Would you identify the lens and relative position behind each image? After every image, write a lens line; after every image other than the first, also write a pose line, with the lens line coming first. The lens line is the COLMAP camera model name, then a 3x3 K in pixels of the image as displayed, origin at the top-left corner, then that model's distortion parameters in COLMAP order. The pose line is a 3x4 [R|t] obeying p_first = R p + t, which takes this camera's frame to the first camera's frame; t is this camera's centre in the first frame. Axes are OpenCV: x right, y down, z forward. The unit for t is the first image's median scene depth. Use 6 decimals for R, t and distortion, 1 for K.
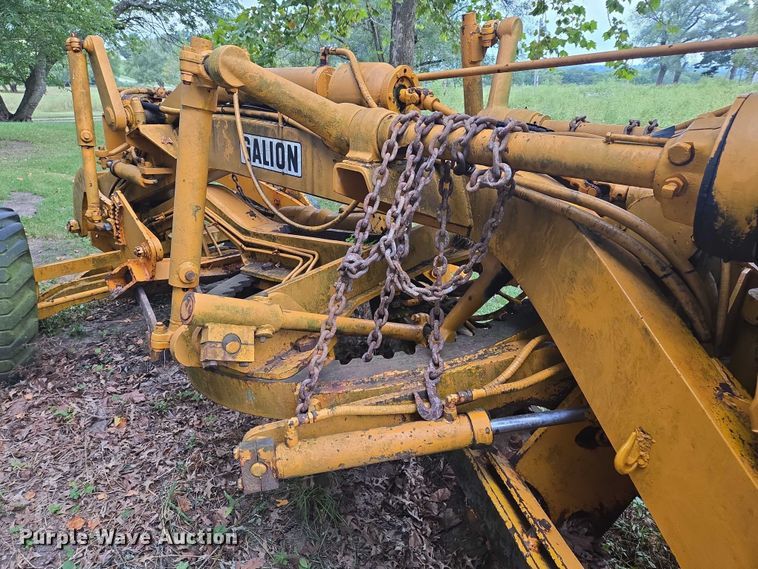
lens RADIAL K [[510.6, 0, 379.0], [0, 510.6, 284.5], [0, 0, 1]] dist [0.075776, -0.065572]
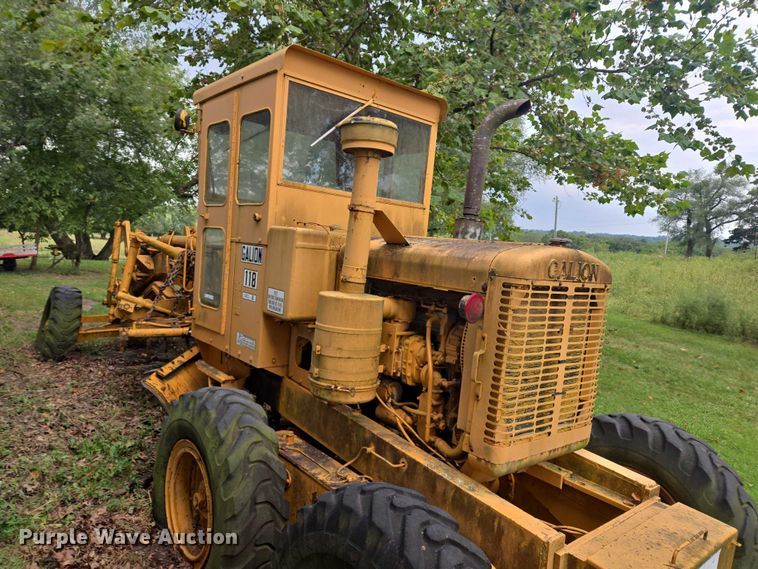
lens RADIAL K [[526.4, 0, 371.1], [0, 526.4, 288.1], [0, 0, 1]] dist [0.085417, -0.078472]
pose [[0.992086, 0.050541, -0.114943, 0.962751], [-0.080856, 0.957501, -0.276864, 0.464610], [0.096065, 0.283967, 0.954010, -1.288922]]
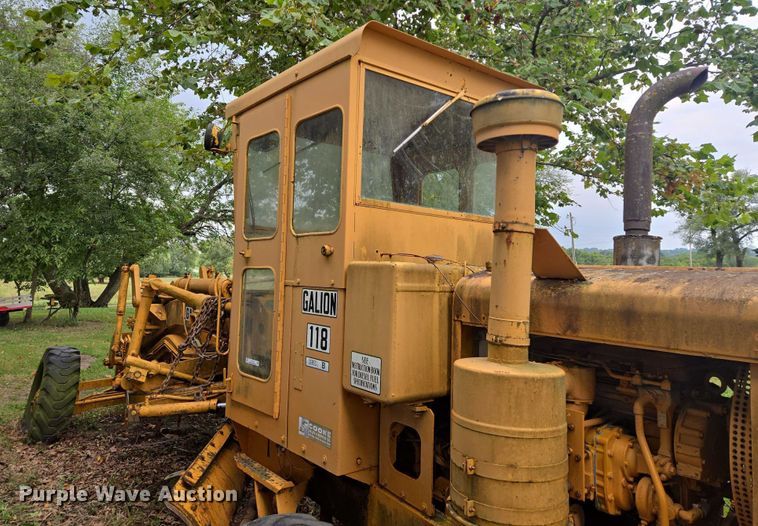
lens RADIAL K [[543.4, 0, 355.4], [0, 543.4, 228.4], [0, 0, 1]] dist [0.084634, -0.073163]
pose [[0.988562, -0.024832, -0.148760, 0.714586], [-0.041727, 0.902819, -0.427991, 0.331494], [0.144931, 0.429303, 0.891456, -0.984899]]
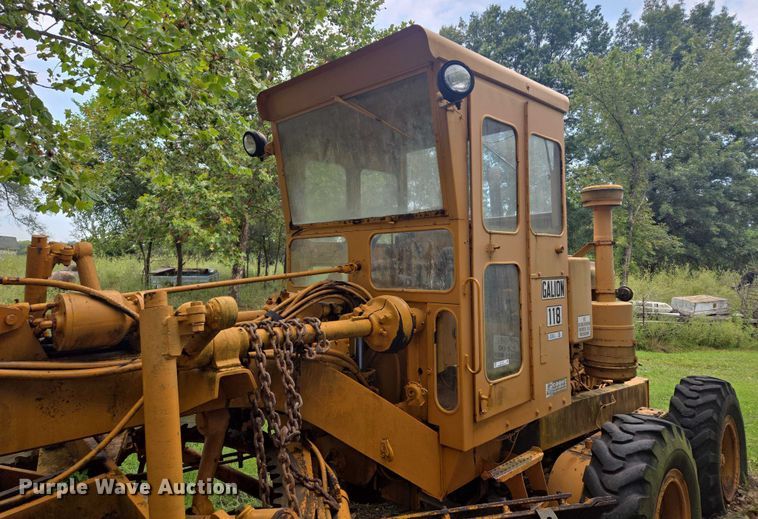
lens RADIAL K [[512.8, 0, 377.8], [0, 512.8, 230.3], [0, 0, 1]] dist [0.077922, -0.065401]
pose [[0.008150, 0.021611, 0.999733, -0.747939], [0.354970, 0.934592, -0.023097, -0.223207], [-0.934842, 0.355064, -0.000054, 0.301041]]
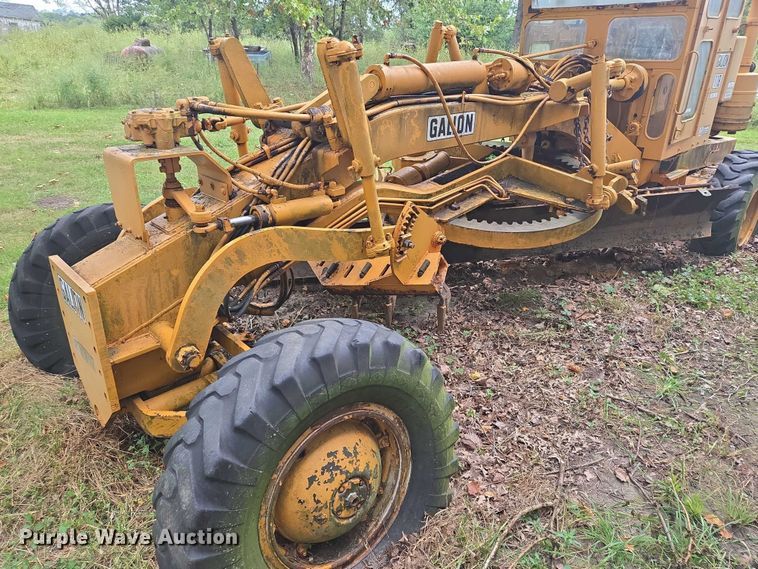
lens RADIAL K [[510.6, 0, 379.0], [0, 510.6, 284.5], [0, 0, 1]] dist [0.075776, -0.065572]
pose [[0.040635, -0.462122, 0.885885, -1.479014], [0.349149, 0.837292, 0.420758, -0.491785], [-0.936186, 0.292208, 0.195373, 0.932053]]
